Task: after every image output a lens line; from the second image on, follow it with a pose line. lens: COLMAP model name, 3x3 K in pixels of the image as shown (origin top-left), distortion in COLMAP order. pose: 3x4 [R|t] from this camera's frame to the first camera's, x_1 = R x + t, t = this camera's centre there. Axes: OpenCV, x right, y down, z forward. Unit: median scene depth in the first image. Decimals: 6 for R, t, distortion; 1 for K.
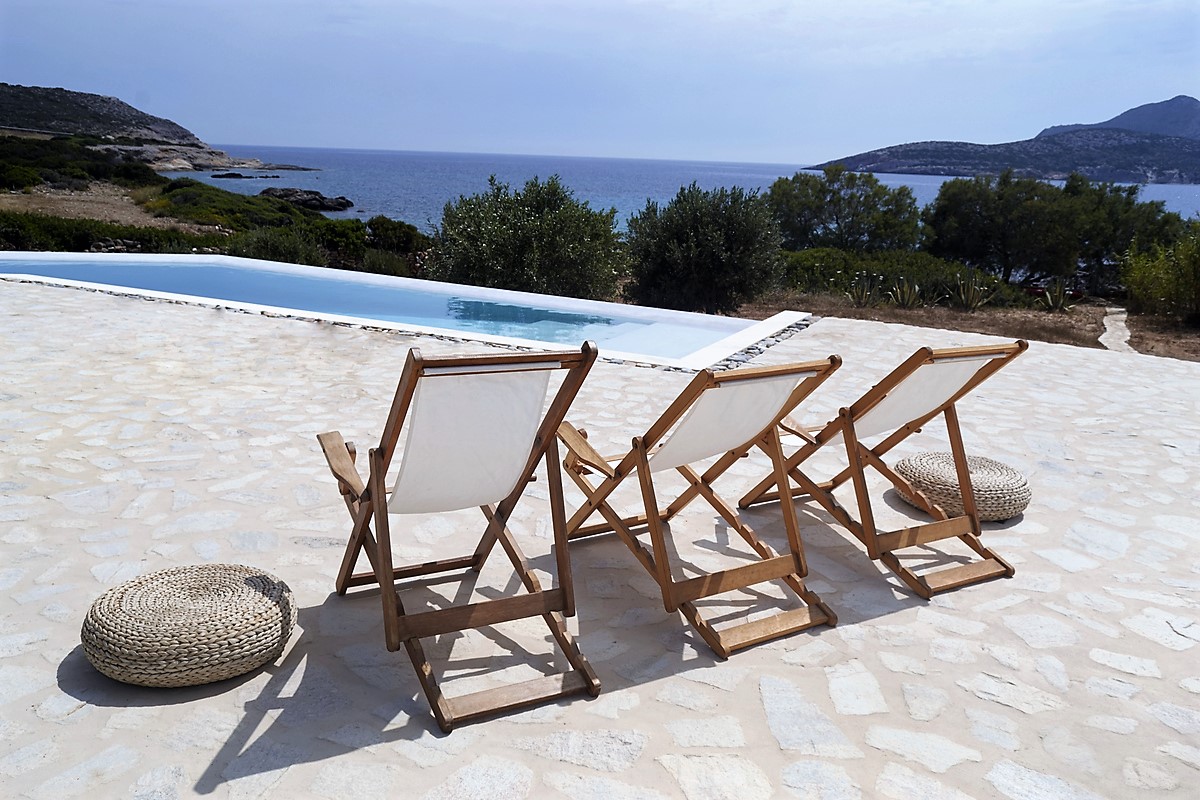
lens RADIAL K [[961.8, 0, 595.2], [0, 961.8, 398.9], [0, 0, 1]] dist [-0.003599, -0.004495]
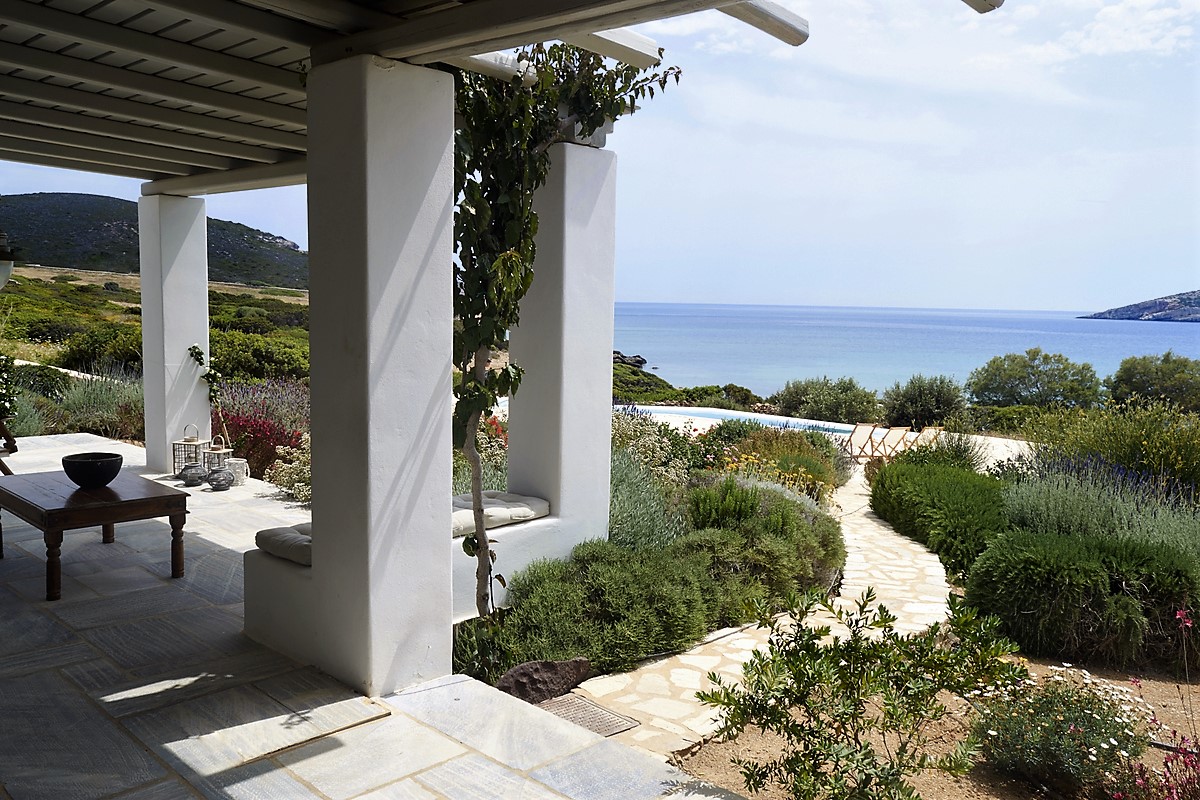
lens RADIAL K [[961.8, 0, 600.4], [0, 961.8, 403.0], [0, 0, 1]] dist [-0.003599, -0.004495]
pose [[0.967357, 0.011202, -0.253169, -0.018469], [-0.048585, 0.988689, -0.141895, 0.091981], [0.248716, 0.149564, 0.956959, -0.658350]]
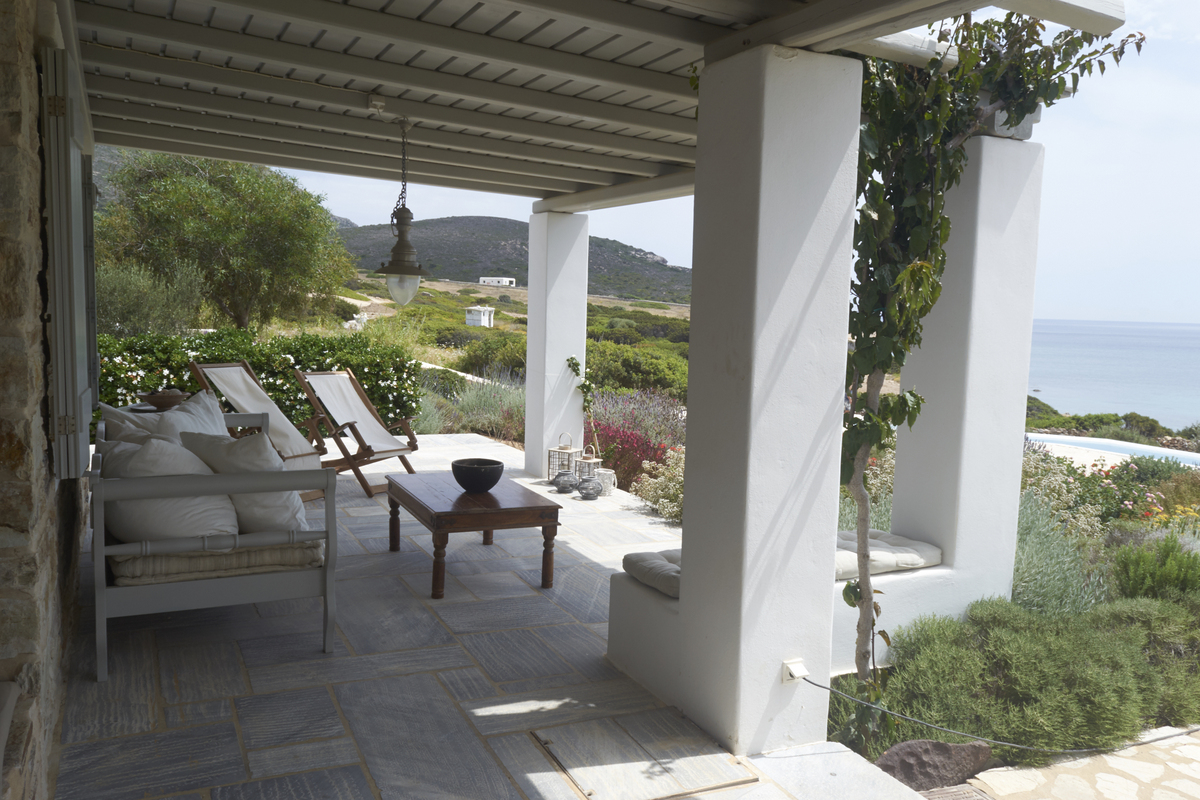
lens RADIAL K [[961.8, 0, 599.1], [0, 961.8, 397.3], [0, 0, 1]] dist [-0.003599, -0.004495]
pose [[0.810450, 0.043417, -0.584196, -0.027789], [-0.143146, 0.981696, -0.125627, 0.088635], [0.568049, 0.185440, 0.801831, -0.647588]]
